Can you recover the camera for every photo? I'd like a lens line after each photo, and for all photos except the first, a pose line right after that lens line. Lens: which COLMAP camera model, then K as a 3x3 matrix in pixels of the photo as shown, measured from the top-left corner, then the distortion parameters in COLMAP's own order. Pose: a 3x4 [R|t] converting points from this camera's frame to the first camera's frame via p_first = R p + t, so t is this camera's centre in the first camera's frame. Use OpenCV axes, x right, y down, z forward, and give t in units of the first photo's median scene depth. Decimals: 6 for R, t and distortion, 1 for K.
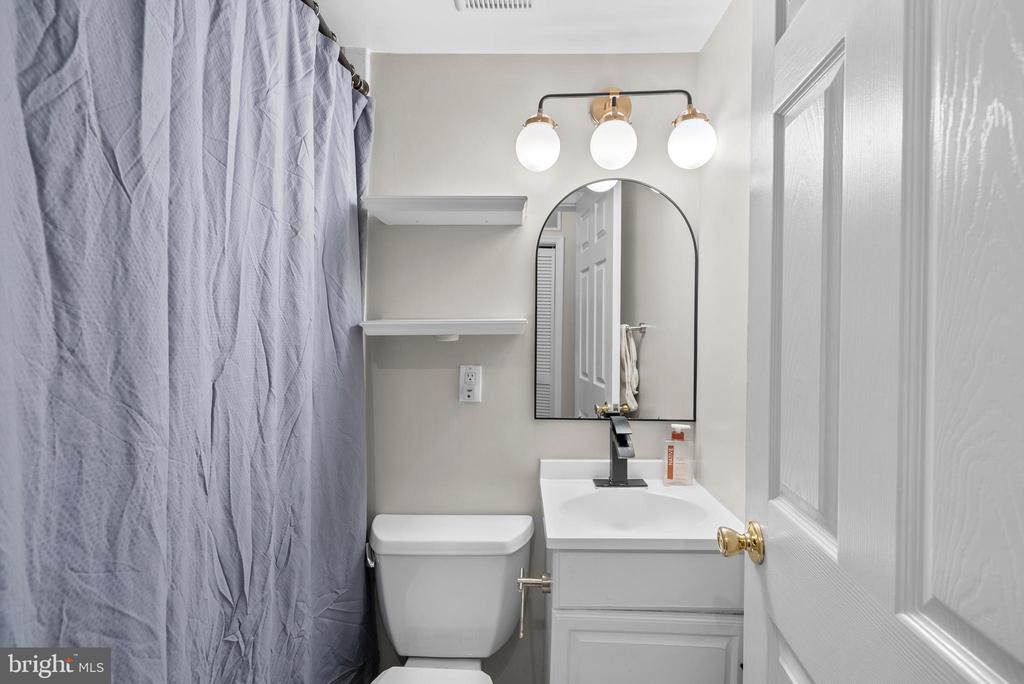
lens RADIAL K [[471.5, 0, 517.6], [0, 471.5, 329.9], [0, 0, 1]] dist [-0.002321, 0.000770]
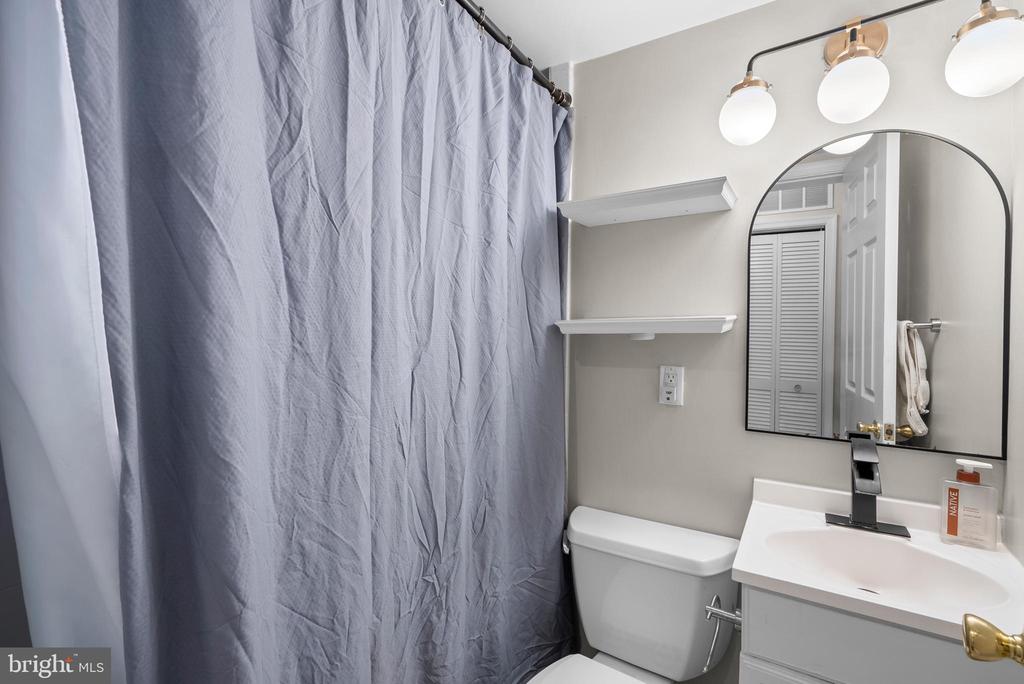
lens RADIAL K [[471.5, 0, 517.6], [0, 471.5, 329.9], [0, 0, 1]] dist [-0.002321, 0.000770]
pose [[0.852076, -0.001814, -0.523416, 0.156190], [0.002689, 0.999996, 0.000912, 0.001917], [0.523412, -0.002184, 0.852077, 0.048170]]
